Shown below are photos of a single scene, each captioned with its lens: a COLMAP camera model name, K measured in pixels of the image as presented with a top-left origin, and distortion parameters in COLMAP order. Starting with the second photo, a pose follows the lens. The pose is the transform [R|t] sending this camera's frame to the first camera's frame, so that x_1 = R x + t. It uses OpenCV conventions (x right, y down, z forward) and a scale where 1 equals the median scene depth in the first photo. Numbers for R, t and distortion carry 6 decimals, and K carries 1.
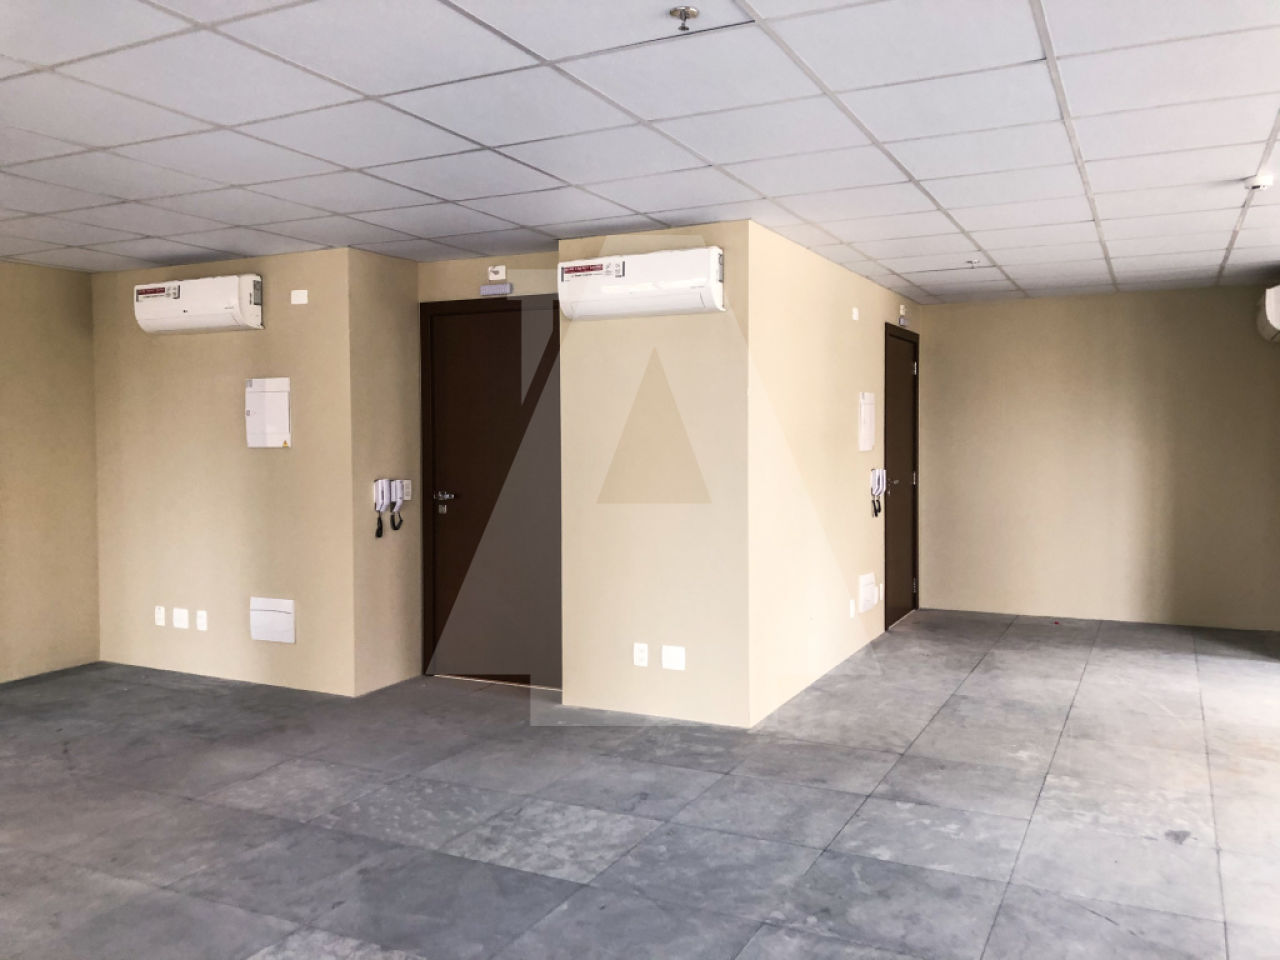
lens RADIAL K [[1081.4, 0, 607.5], [0, 1081.4, 477.4], [0, 0, 1]] dist [0.017414, 0.006183]
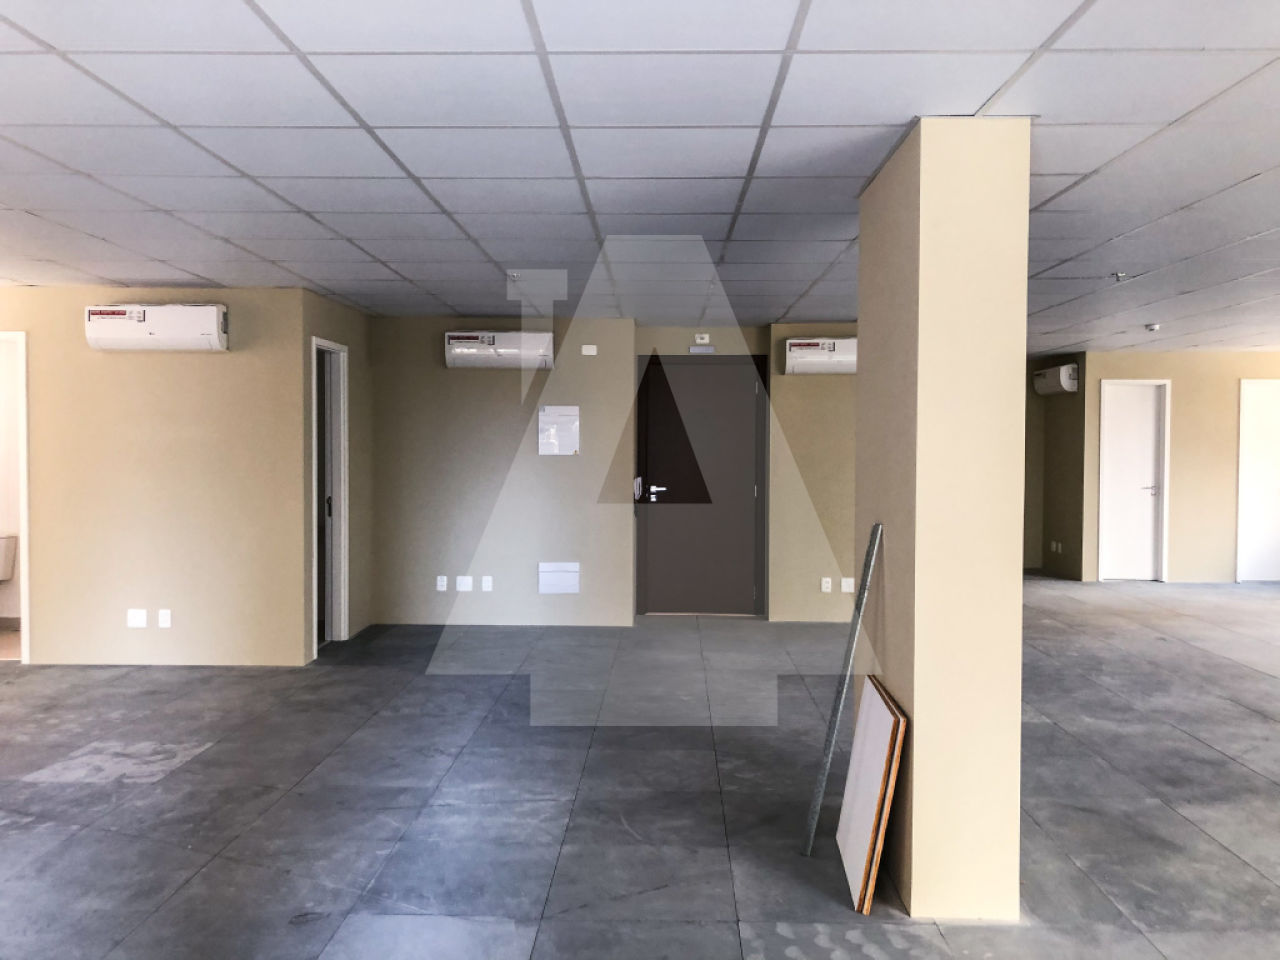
lens RADIAL K [[1081.4, 0, 607.5], [0, 1081.4, 477.4], [0, 0, 1]] dist [0.017414, 0.006183]
pose [[0.908444, 0.002644, 0.417998, -0.833301], [0.009403, 0.999598, -0.026758, 0.039311], [-0.417901, 0.028238, 0.908054, -0.291692]]
